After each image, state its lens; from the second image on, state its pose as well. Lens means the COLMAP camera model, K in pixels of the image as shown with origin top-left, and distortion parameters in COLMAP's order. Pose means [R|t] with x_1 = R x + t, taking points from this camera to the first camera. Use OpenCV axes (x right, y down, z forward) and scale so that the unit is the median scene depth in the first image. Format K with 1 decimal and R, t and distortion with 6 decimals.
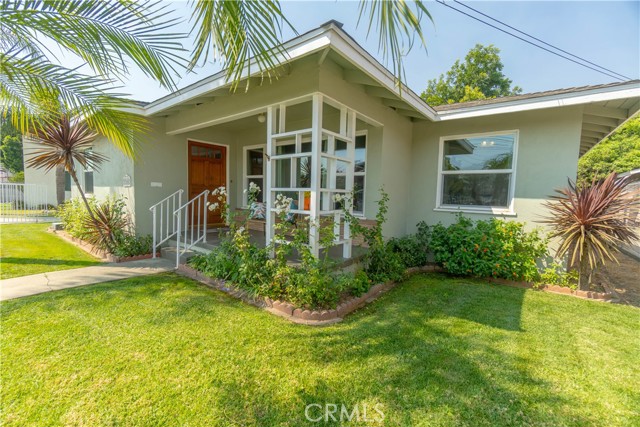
lens RADIAL K [[274.3, 0, 316.6], [0, 274.3, 210.3], [0, 0, 1]] dist [-0.003006, -0.000334]
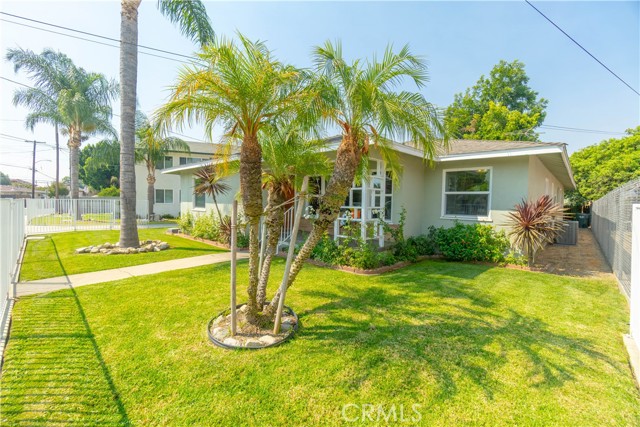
lens RADIAL K [[274.3, 0, 316.6], [0, 274.3, 210.3], [0, 0, 1]] dist [-0.003006, -0.000334]
pose [[0.994488, -0.008041, -0.104543, -0.091761], [0.004838, 0.999512, -0.030857, -0.000732], [0.104740, 0.030181, 0.994042, -0.617193]]
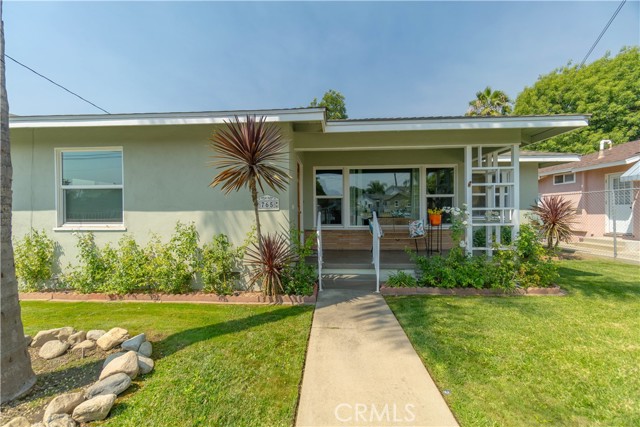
lens RADIAL K [[274.3, 0, 316.6], [0, 274.3, 210.3], [0, 0, 1]] dist [-0.003006, -0.000334]
pose [[0.816670, -0.030170, 0.576315, -1.196707], [0.065416, 0.997036, -0.040504, -0.051082], [-0.573385, 0.070779, 0.816223, 0.295553]]
